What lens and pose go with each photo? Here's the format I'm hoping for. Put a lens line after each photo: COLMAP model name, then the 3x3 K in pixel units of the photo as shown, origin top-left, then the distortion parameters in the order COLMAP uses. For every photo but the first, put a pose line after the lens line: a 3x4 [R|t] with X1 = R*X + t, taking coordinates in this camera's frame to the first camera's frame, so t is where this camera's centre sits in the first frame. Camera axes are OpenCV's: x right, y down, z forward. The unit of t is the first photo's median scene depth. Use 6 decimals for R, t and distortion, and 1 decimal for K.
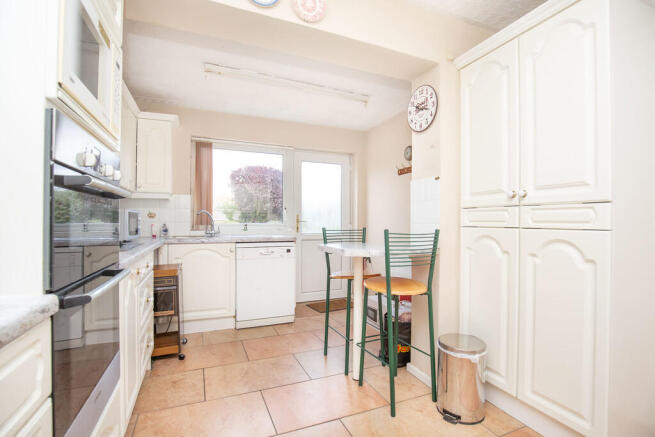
lens RADIAL K [[308.7, 0, 327.5], [0, 308.7, 218.5], [0, 0, 1]] dist [-0.026966, -0.000034]
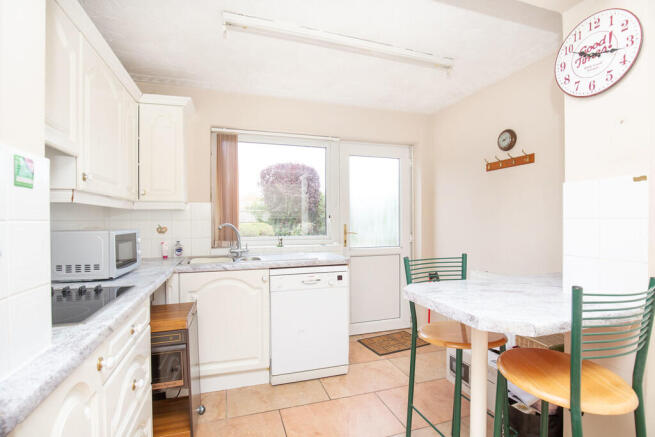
lens RADIAL K [[319.9, 0, 327.5], [0, 319.9, 218.5], [0, 0, 1]] dist [-0.013352, 0.000298]
pose [[0.995547, -0.008625, -0.093870, -0.086663], [0.009380, 0.999927, 0.007606, -0.044343], [0.093798, -0.008453, 0.995555, 0.251550]]
